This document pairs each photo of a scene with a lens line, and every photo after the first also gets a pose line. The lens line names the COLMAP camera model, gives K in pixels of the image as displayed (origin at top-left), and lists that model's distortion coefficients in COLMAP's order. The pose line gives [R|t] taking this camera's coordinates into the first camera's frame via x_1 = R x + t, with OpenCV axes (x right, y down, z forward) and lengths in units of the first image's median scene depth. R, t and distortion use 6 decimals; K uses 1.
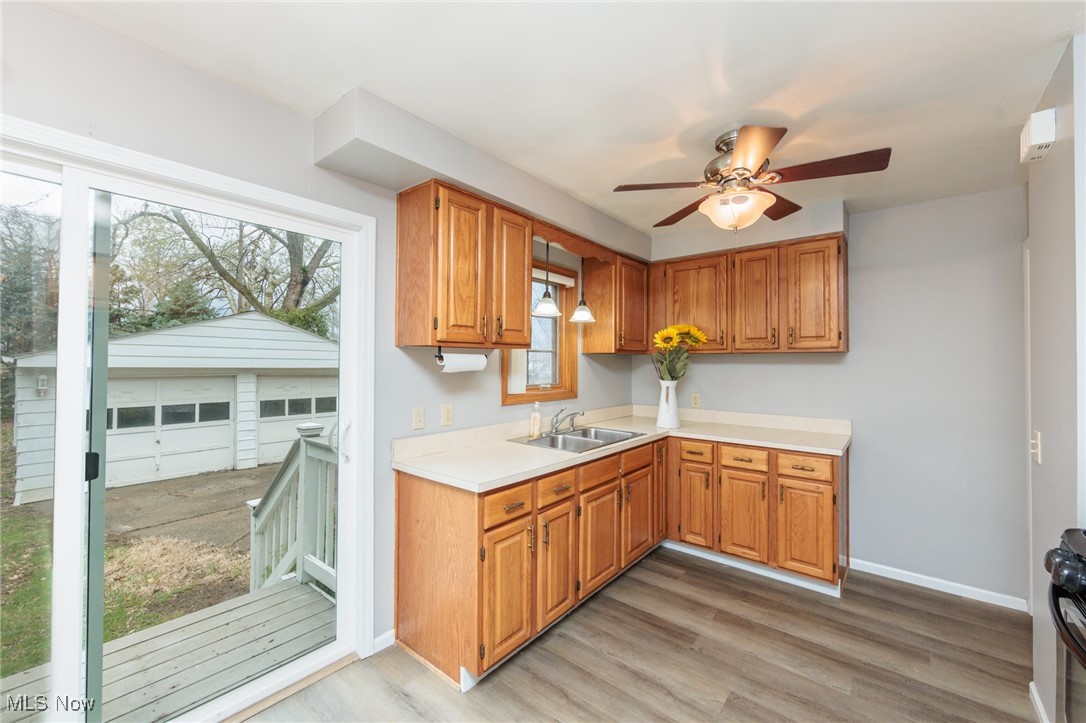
lens RADIAL K [[432.1, 0, 545.0], [0, 432.1, 356.8], [0, 0, 1]] dist [-0.001276, 0.000286]
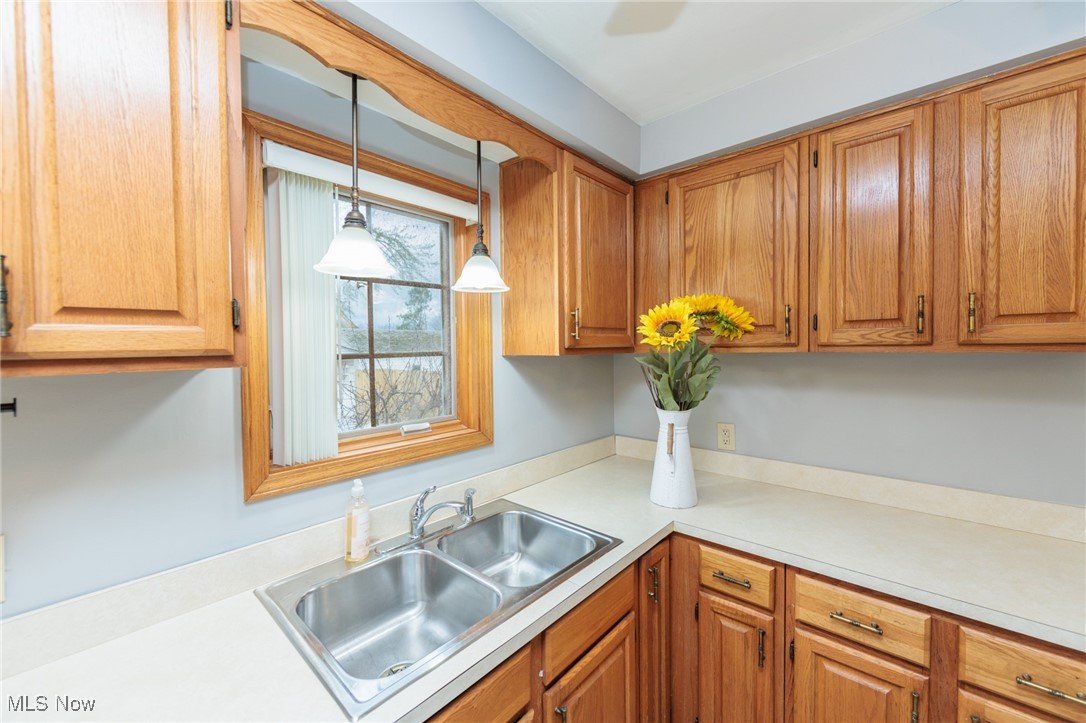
lens RADIAL K [[424.5, 0, 544.3], [0, 424.5, 356.8], [0, 0, 1]] dist [-0.004619, -0.000078]
pose [[0.999147, -0.015159, -0.038410, 0.183775], [0.016649, 0.999110, 0.038762, -0.030491], [0.037788, -0.039368, 0.998510, 0.597950]]
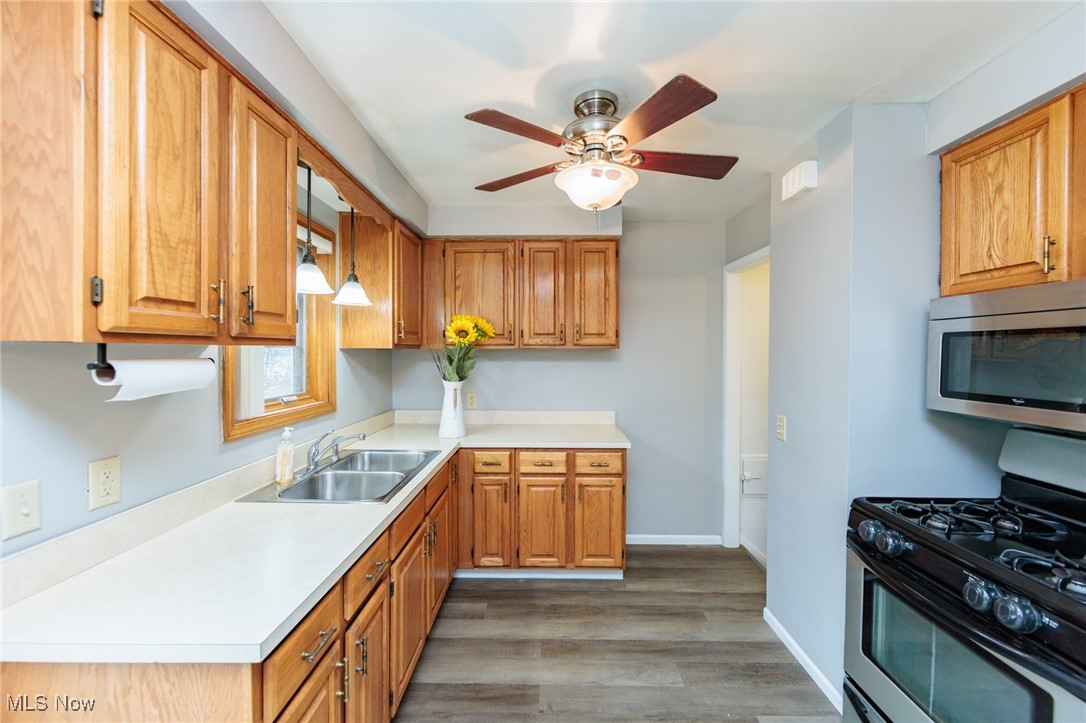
lens RADIAL K [[432.1, 0, 545.0], [0, 432.1, 356.8], [0, 0, 1]] dist [-0.001276, 0.000286]
pose [[0.775862, -0.011631, 0.630795, -0.125115], [-0.006897, 0.999614, 0.026914, -0.019202], [-0.630865, -0.025232, 0.775483, 0.274579]]
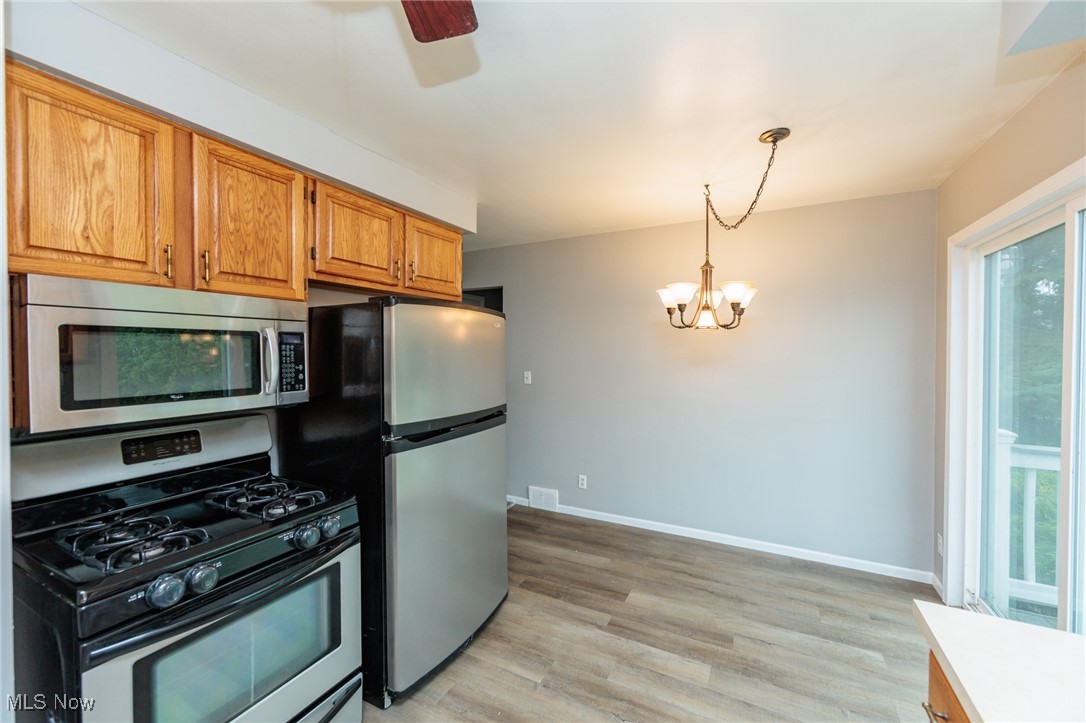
lens RADIAL K [[432.1, 0, 545.0], [0, 432.1, 356.8], [0, 0, 1]] dist [-0.001276, 0.000286]
pose [[-0.976590, -0.003028, -0.215088, 0.260817], [-0.003047, 0.999995, -0.000243, -0.009277], [0.215088, 0.000418, -0.976595, 0.882555]]
